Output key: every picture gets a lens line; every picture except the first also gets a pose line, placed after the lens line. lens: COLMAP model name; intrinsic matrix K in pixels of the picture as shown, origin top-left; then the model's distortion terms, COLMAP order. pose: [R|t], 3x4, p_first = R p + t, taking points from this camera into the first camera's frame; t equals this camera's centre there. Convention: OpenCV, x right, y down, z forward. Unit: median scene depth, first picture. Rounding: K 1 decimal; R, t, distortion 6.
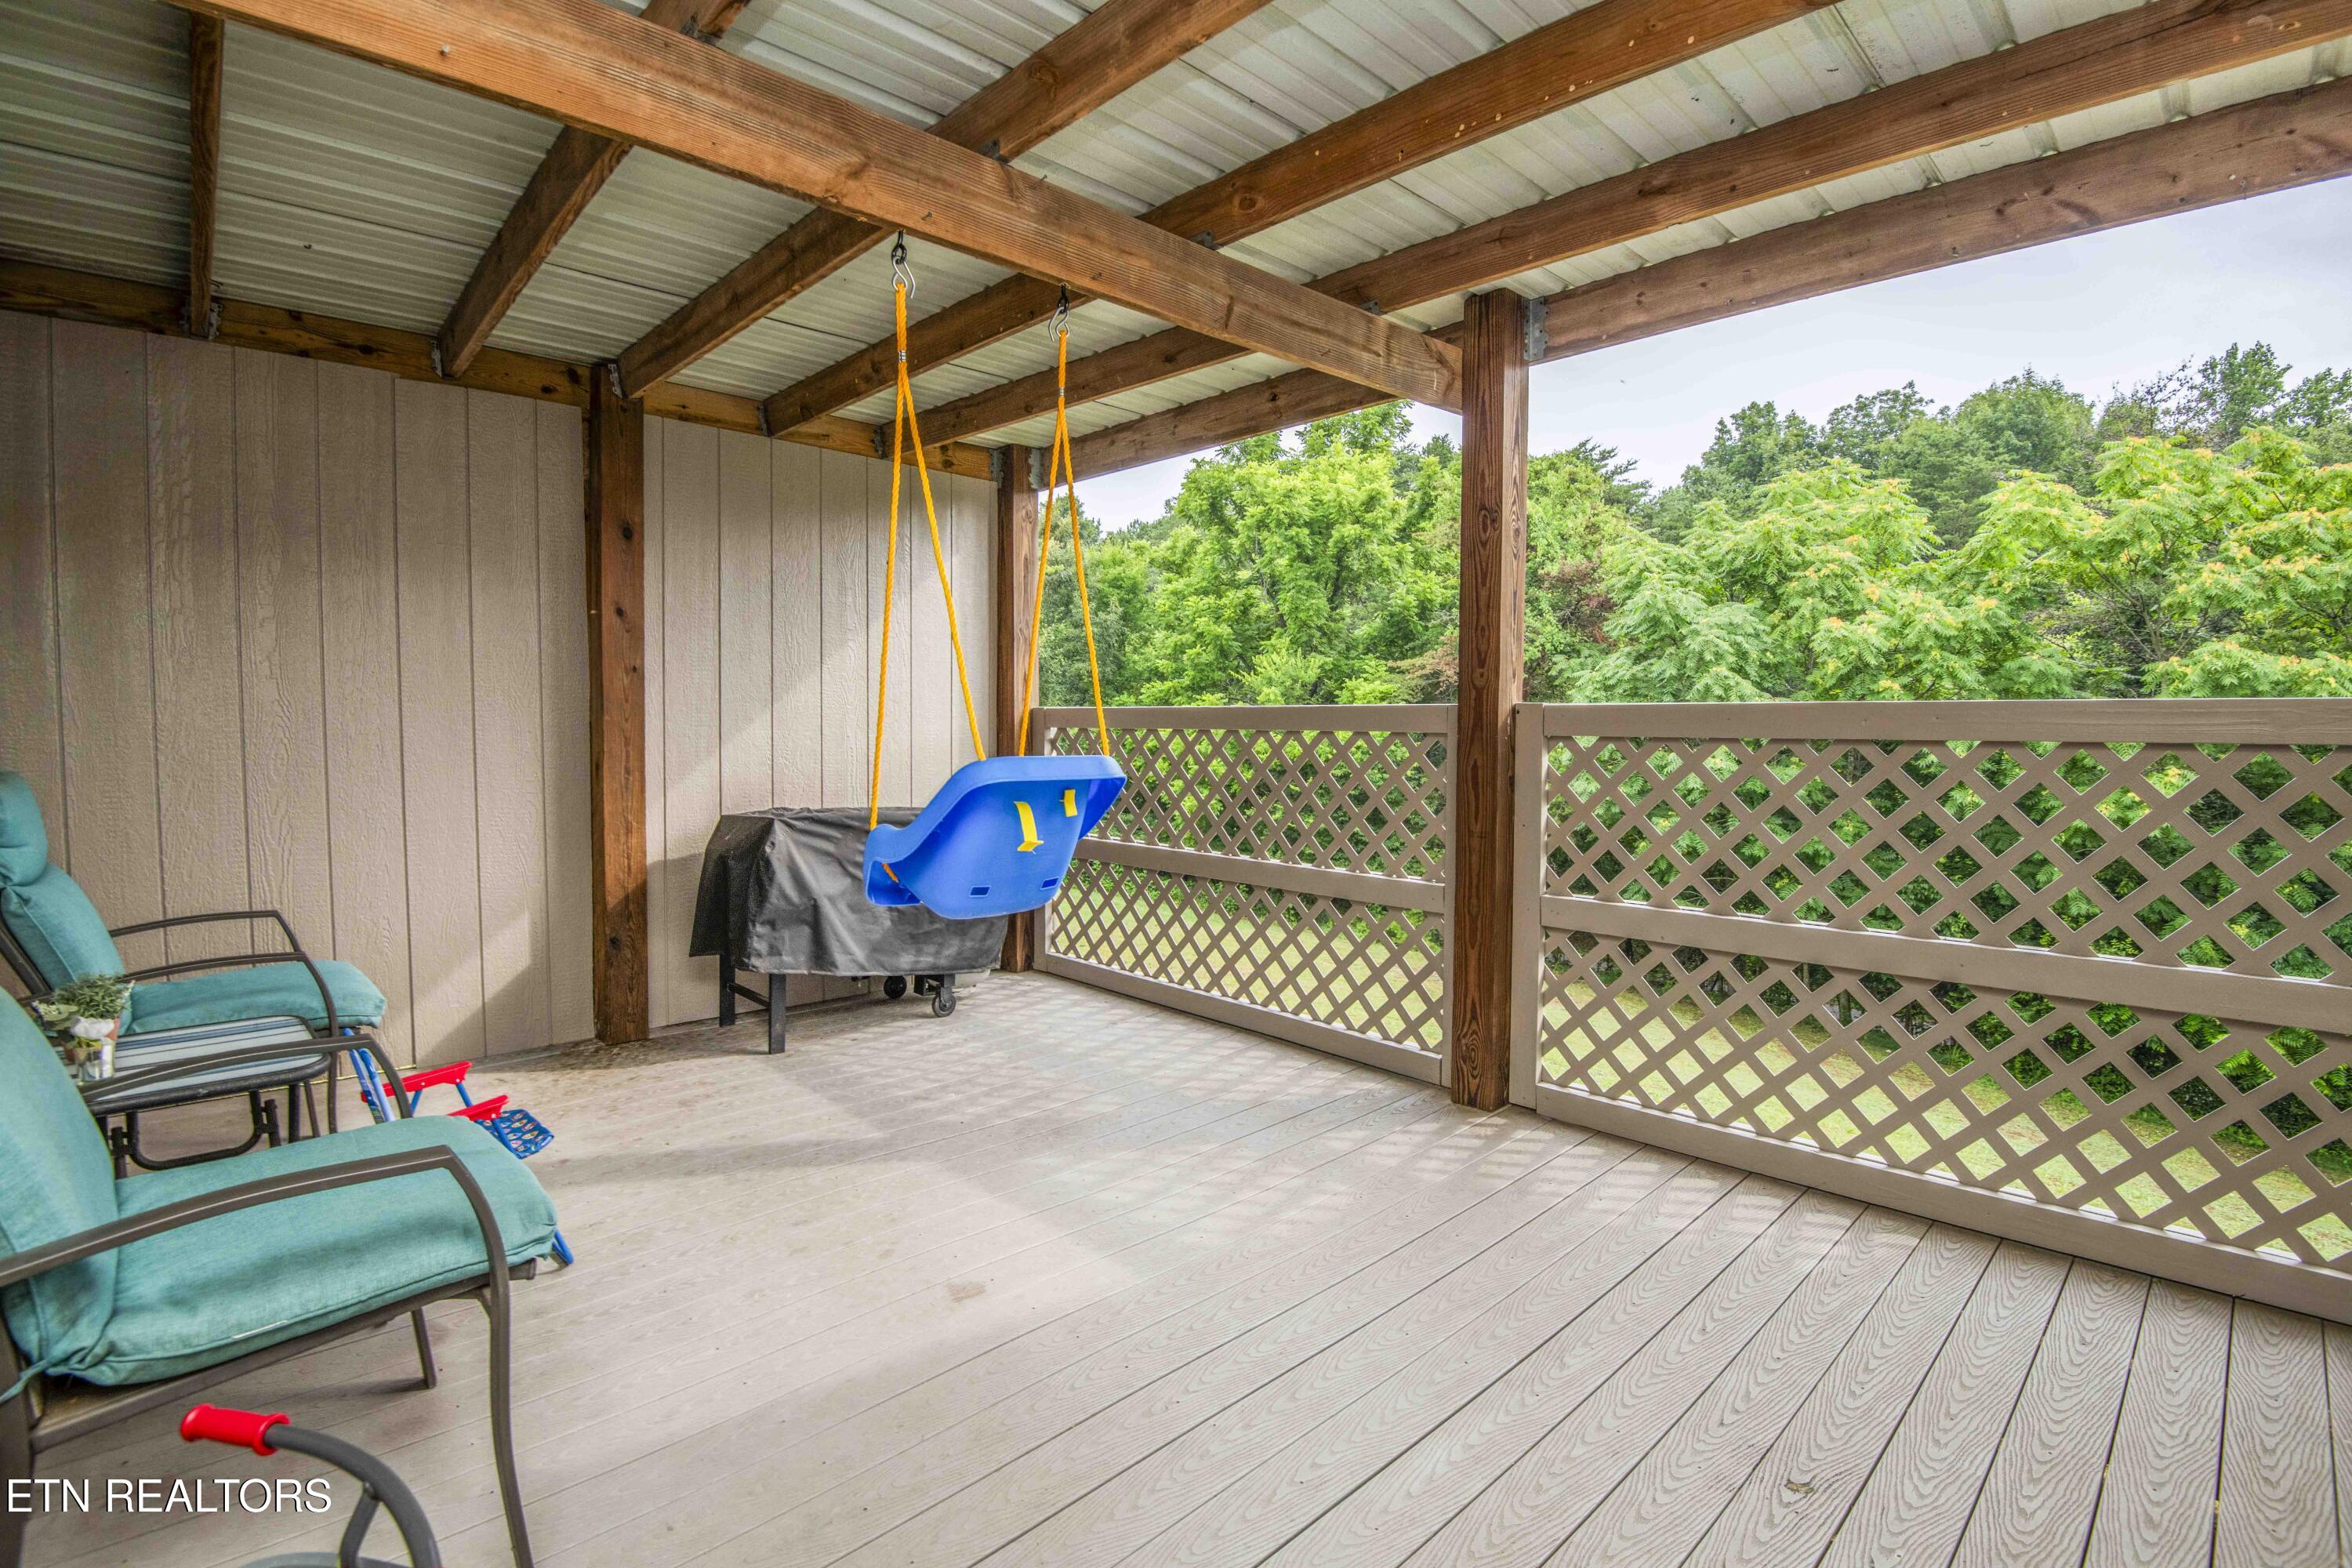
lens RADIAL K [[1082.3, 0, 1194.2], [0, 1082.3, 784.0], [0, 0, 1]] dist [-0.023878, -0.010899]
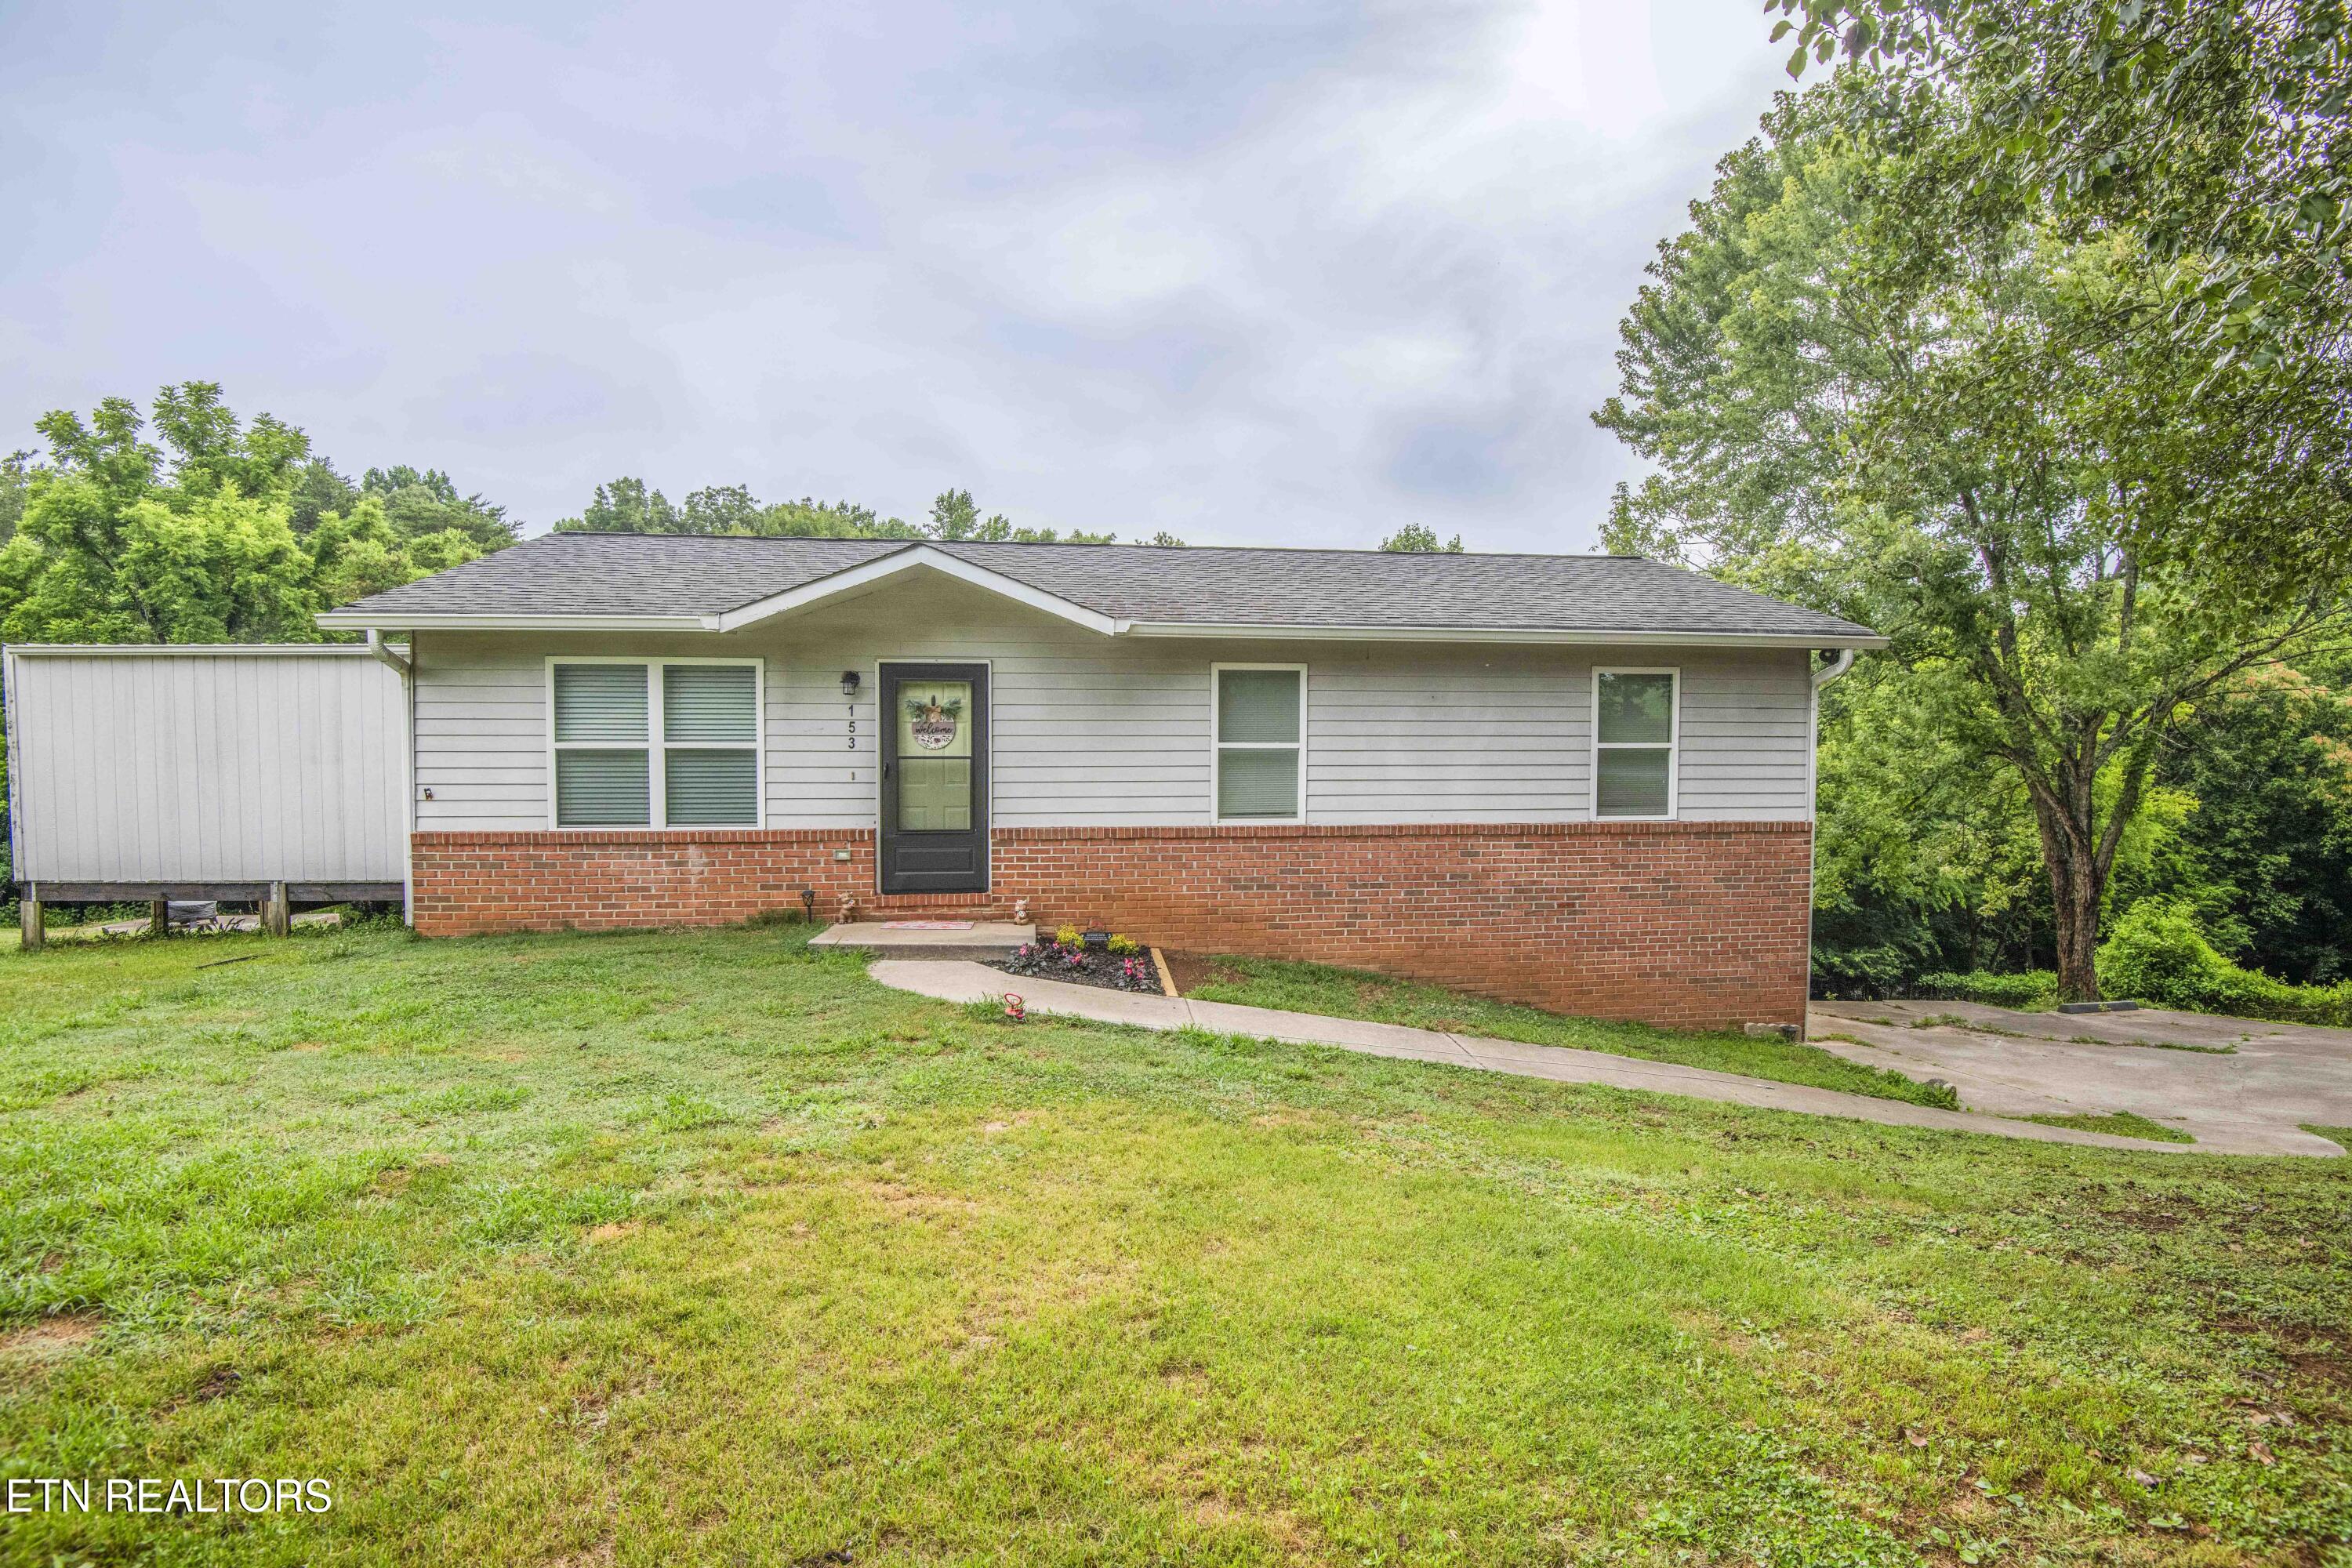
lens RADIAL K [[1082.3, 0, 1167.8], [0, 1082.3, 795.6], [0, 0, 1]] dist [-0.023878, -0.010899]
pose [[0.610925, -0.044697, 0.790426, -0.129897], [0.046378, 0.998711, 0.020629, 0.013819], [-0.790329, 0.024055, 0.612211, -0.360318]]
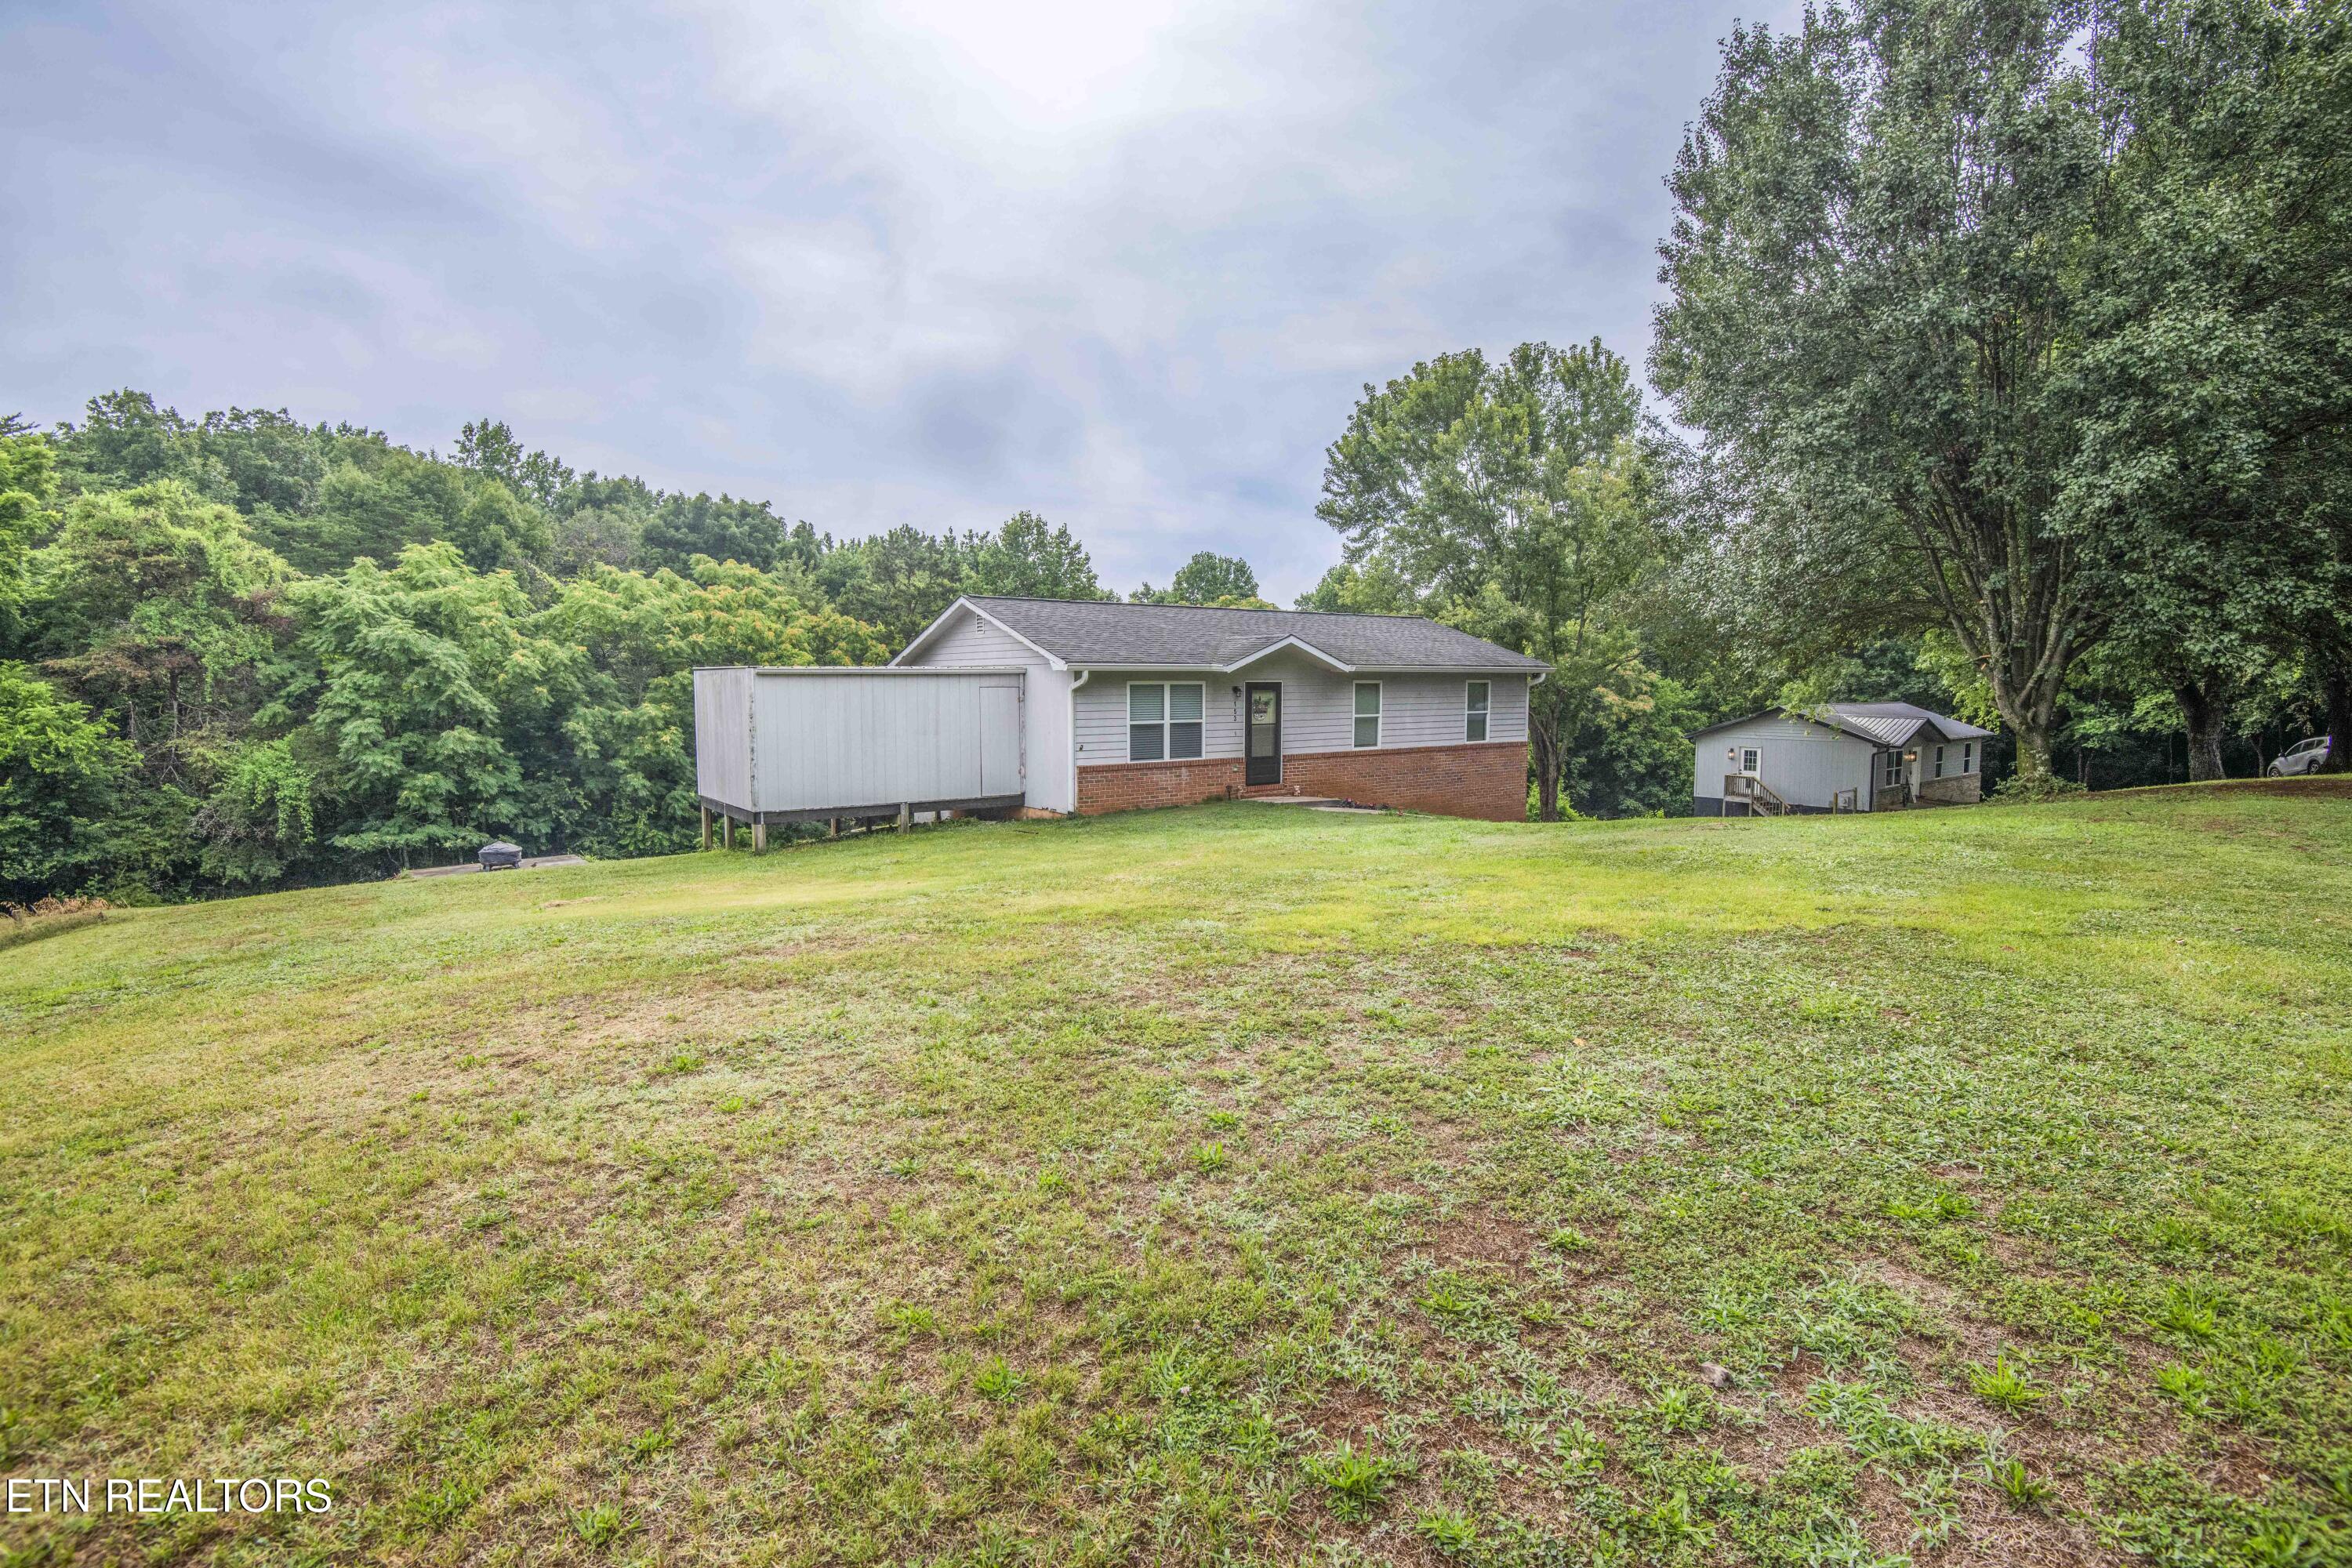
lens RADIAL K [[1082.3, 0, 1176.2], [0, 1082.3, 797.9], [0, 0, 1]] dist [-0.023878, -0.010899]
pose [[0.146722, -0.111080, 0.982921, -0.550520], [0.060197, 0.992836, 0.103215, -0.016772], [-0.987344, 0.044025, 0.152358, -0.195419]]
